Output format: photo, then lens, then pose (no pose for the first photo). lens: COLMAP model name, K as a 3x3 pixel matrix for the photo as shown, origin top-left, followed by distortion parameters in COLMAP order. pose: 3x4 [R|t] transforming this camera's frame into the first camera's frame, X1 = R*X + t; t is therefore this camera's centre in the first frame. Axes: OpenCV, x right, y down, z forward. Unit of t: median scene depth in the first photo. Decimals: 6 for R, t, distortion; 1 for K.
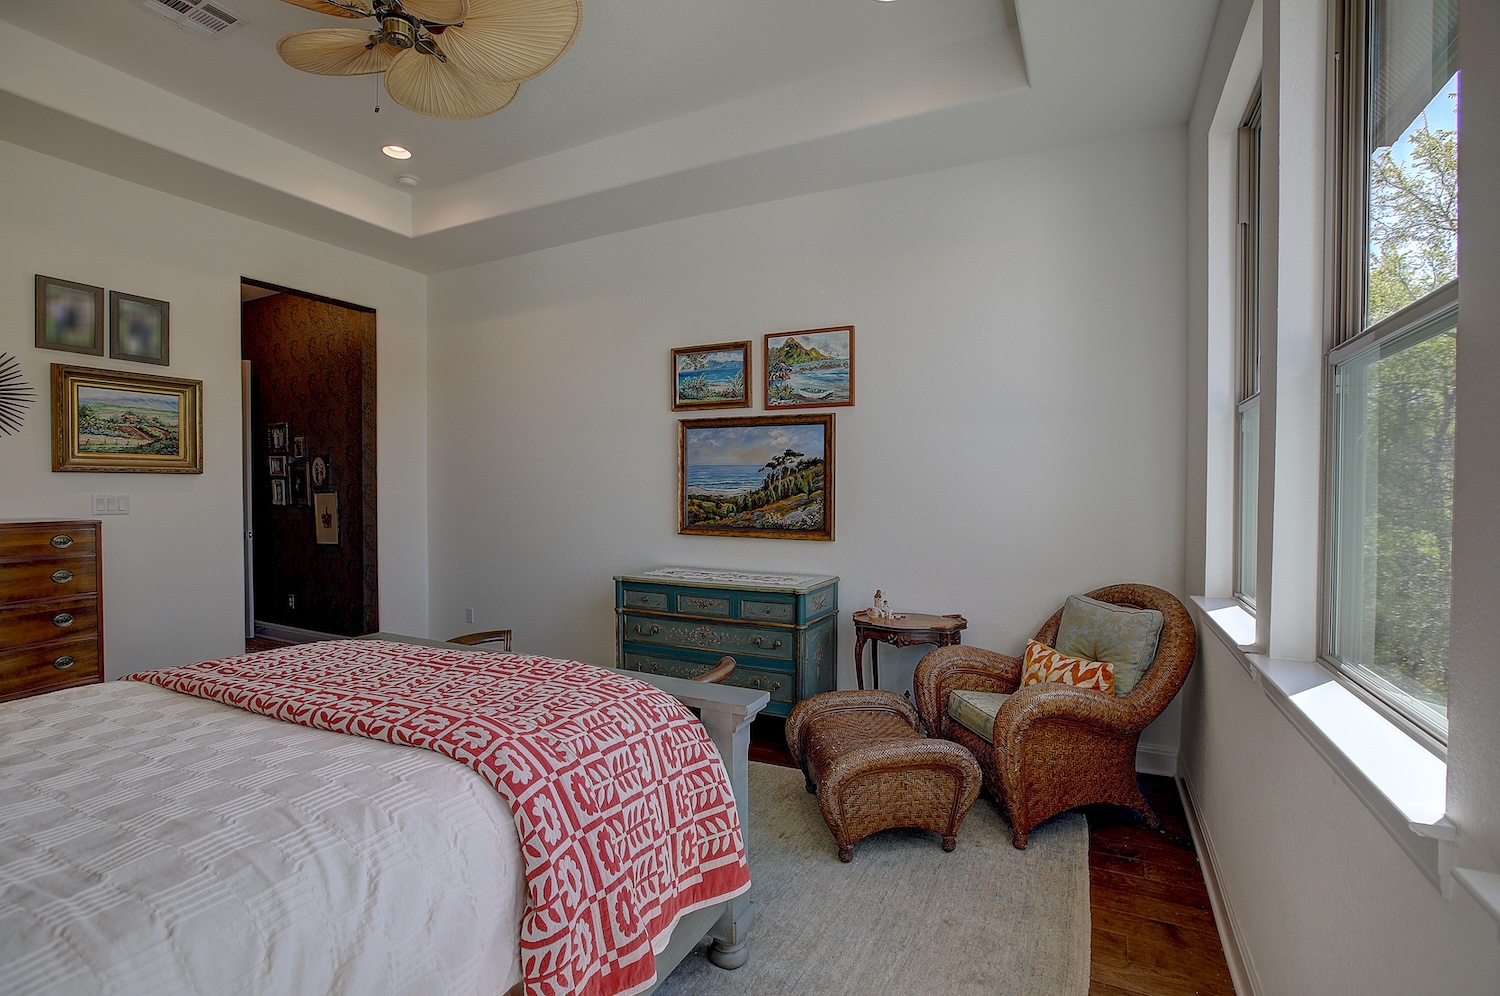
lens RADIAL K [[683.5, 0, 746.4], [0, 683.5, 498.0], [0, 0, 1]] dist [-0.038364, 0.010078]
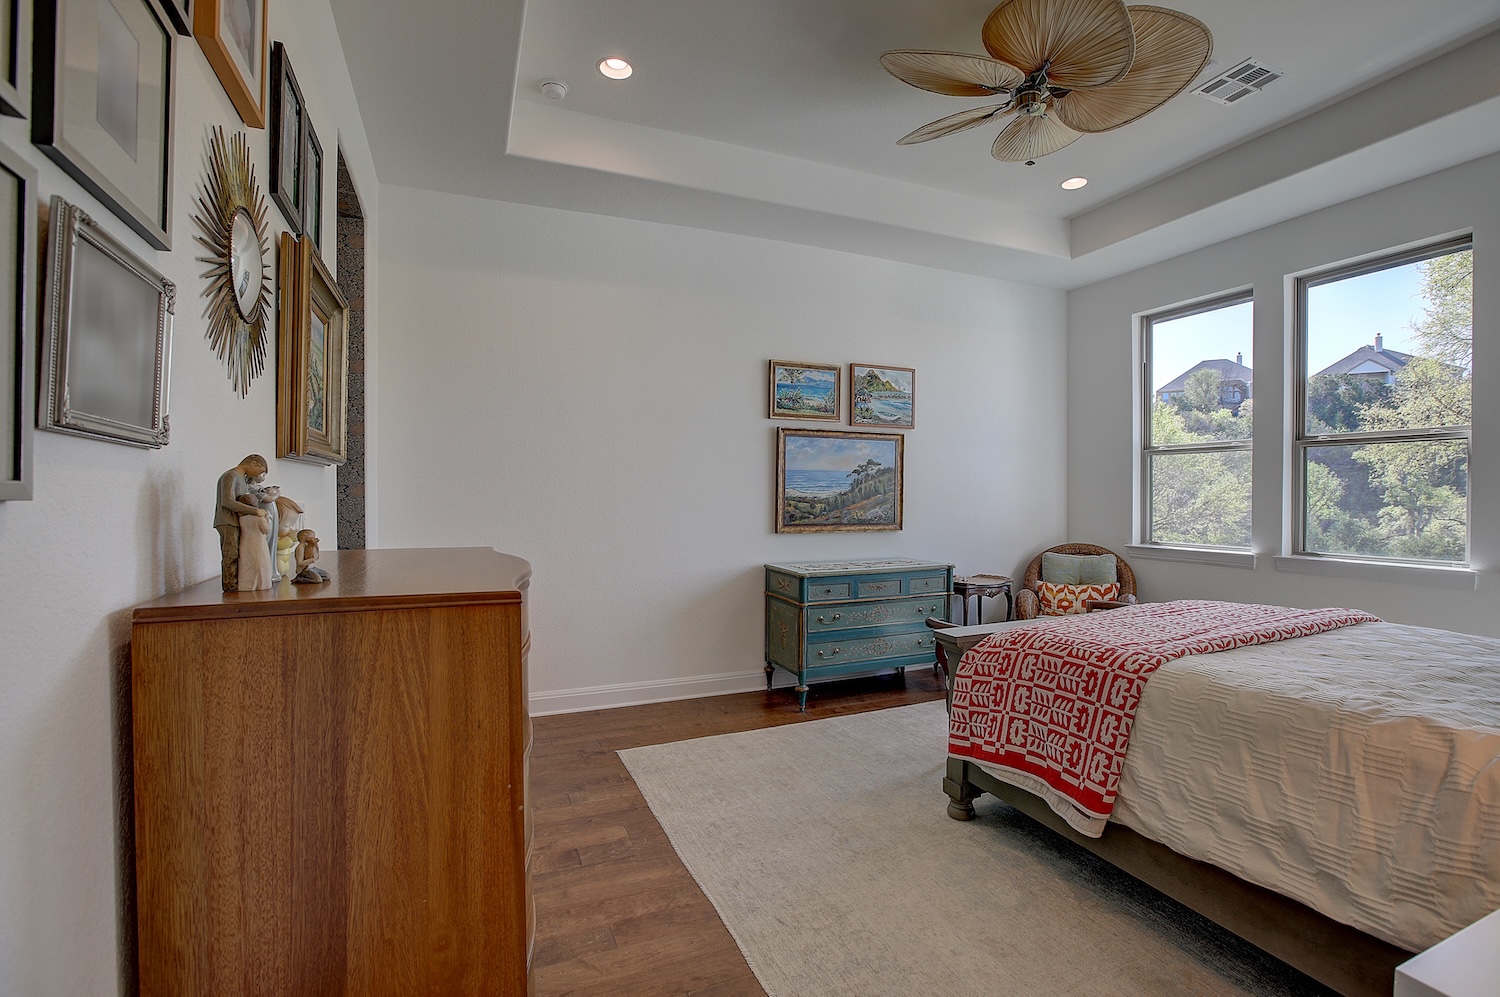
lens RADIAL K [[683.5, 0, 752.4], [0, 683.5, 493.0], [0, 0, 1]] dist [-0.038364, 0.010078]
pose [[0.634964, -0.009634, 0.772482, -1.009981], [0.009855, 0.999942, 0.004371, -0.016773], [-0.772479, 0.004837, 0.635022, 0.367419]]
